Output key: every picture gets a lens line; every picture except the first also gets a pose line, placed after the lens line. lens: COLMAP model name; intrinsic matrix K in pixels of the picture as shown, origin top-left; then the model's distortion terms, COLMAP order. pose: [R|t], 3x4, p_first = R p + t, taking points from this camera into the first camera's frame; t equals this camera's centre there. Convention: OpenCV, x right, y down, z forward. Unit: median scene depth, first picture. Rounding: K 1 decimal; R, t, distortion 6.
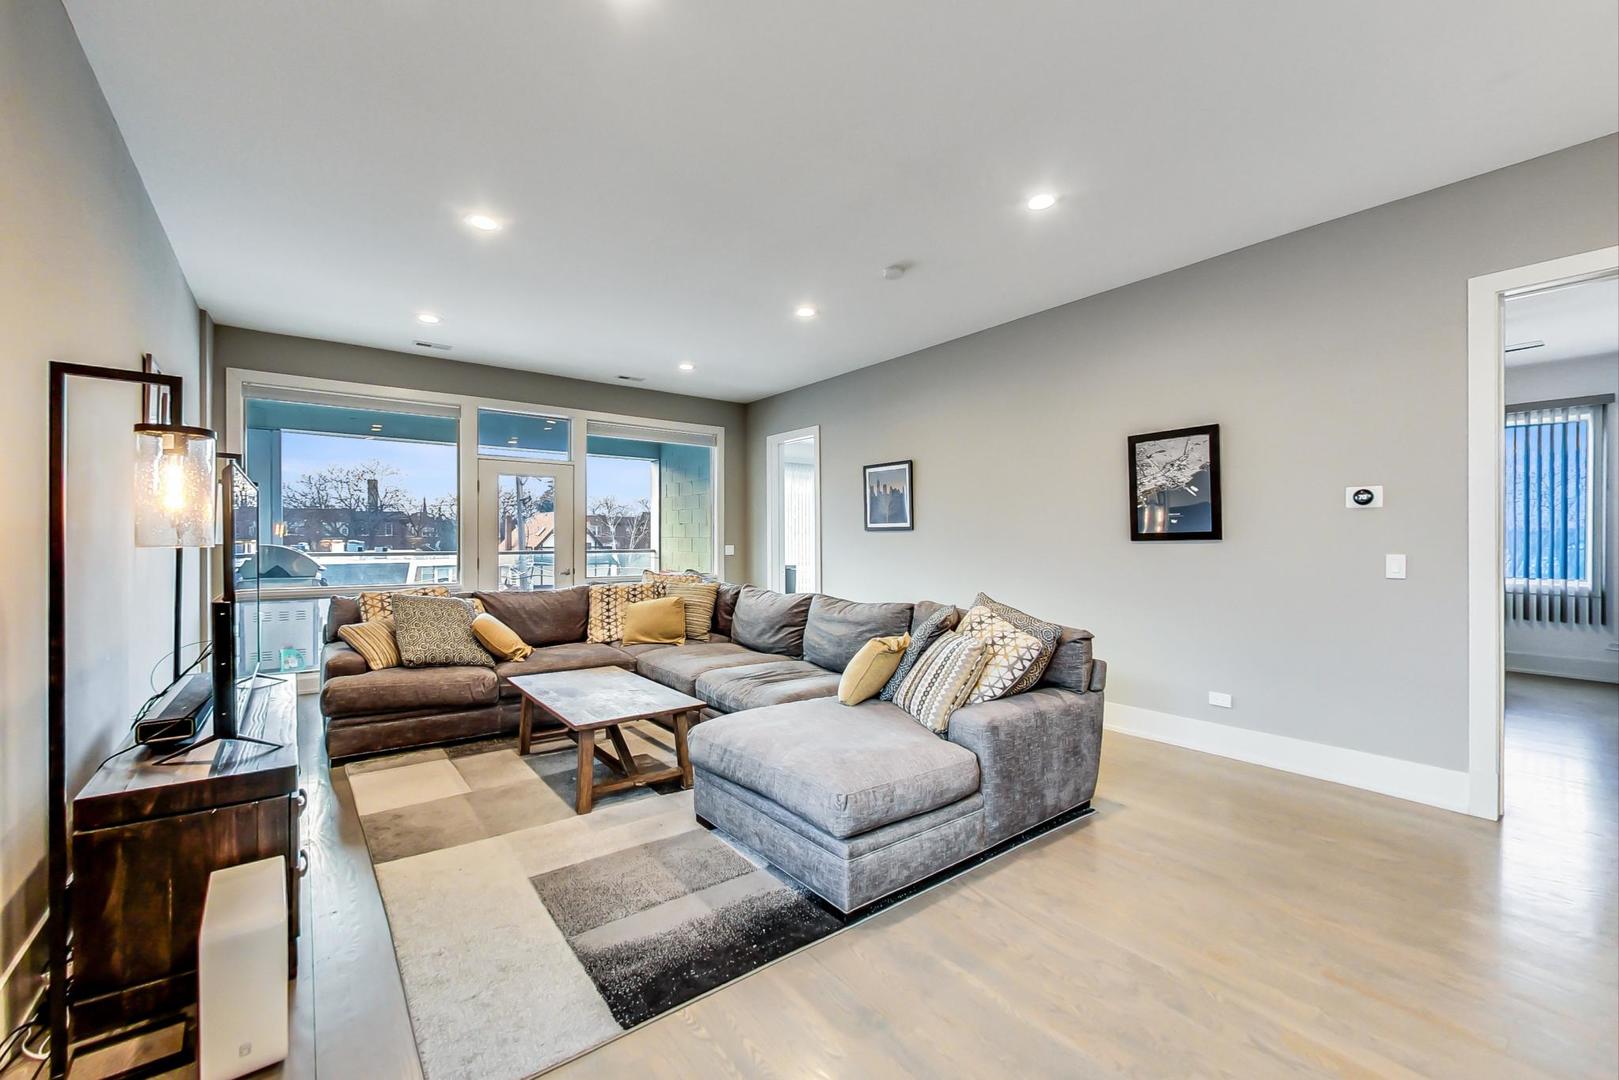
lens RADIAL K [[656.7, 0, 809.5], [0, 656.7, 540.0], [0, 0, 1]] dist [0.002332, -0.000613]
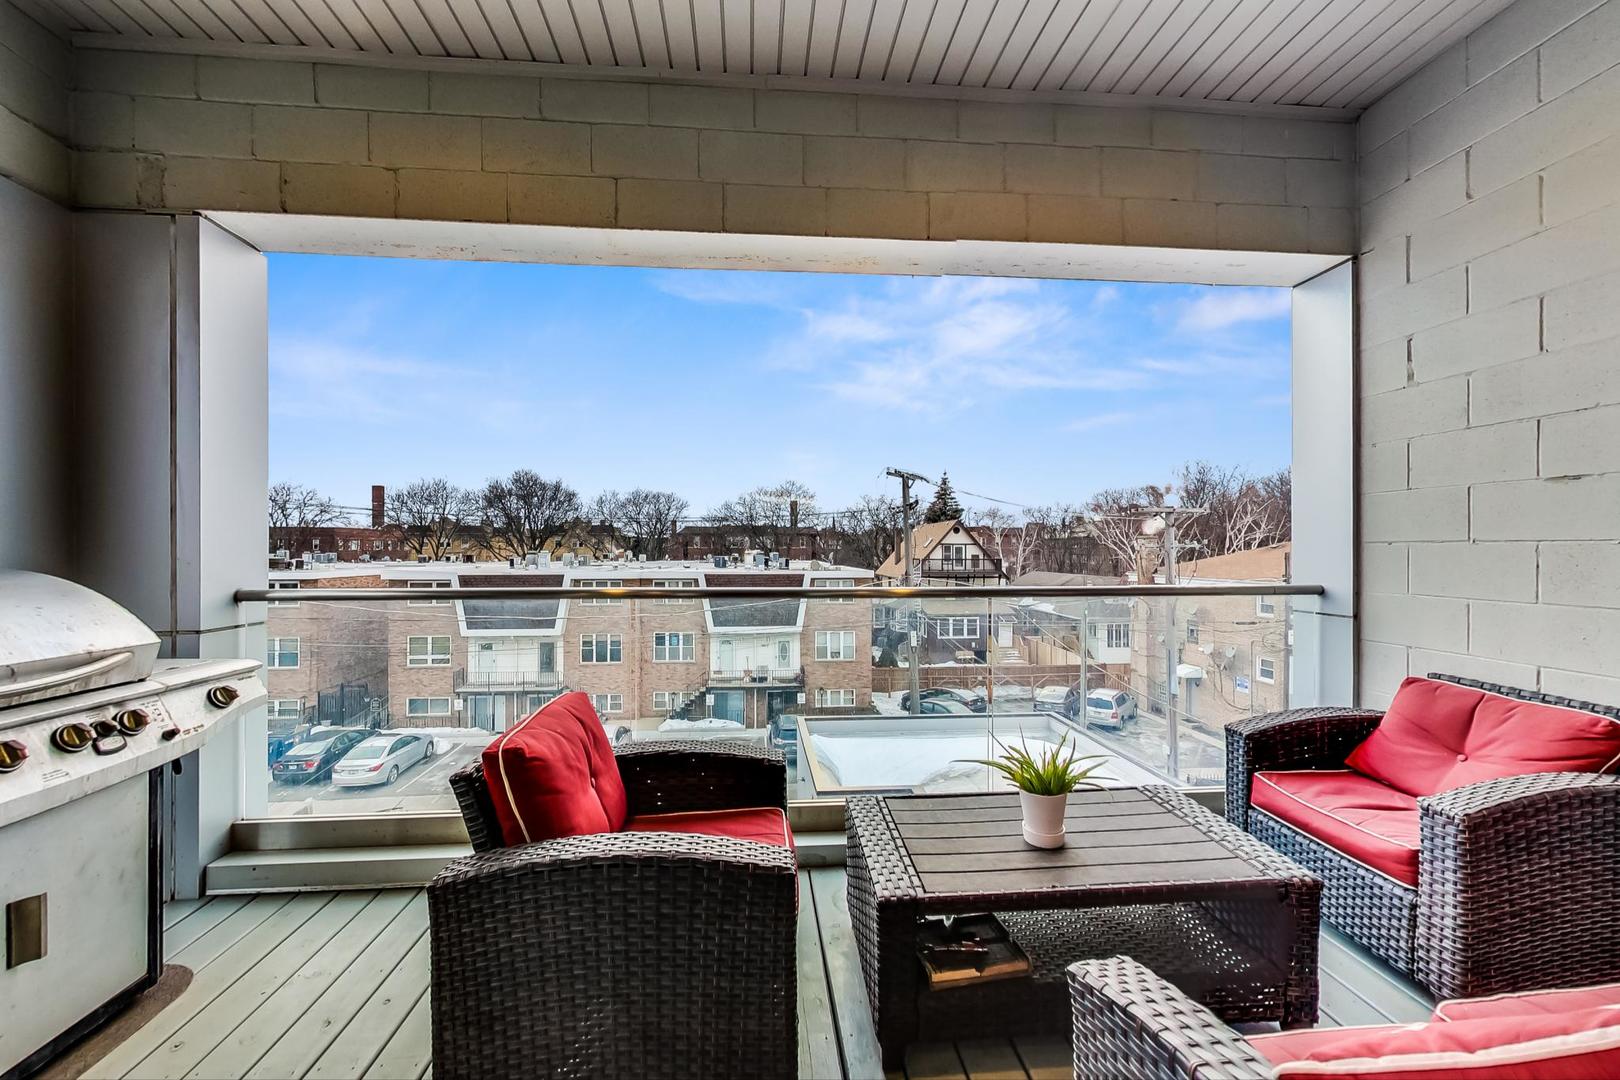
lens RADIAL K [[657.1, 0, 810.0], [0, 657.1, 540.0], [0, 0, 1]] dist [0.002332, -0.000613]
pose [[0.845107, -0.010117, -0.534502, -0.046738], [0.001065, 0.999851, -0.017240, 0.000168], [0.534596, 0.014000, 0.844992, 0.109770]]
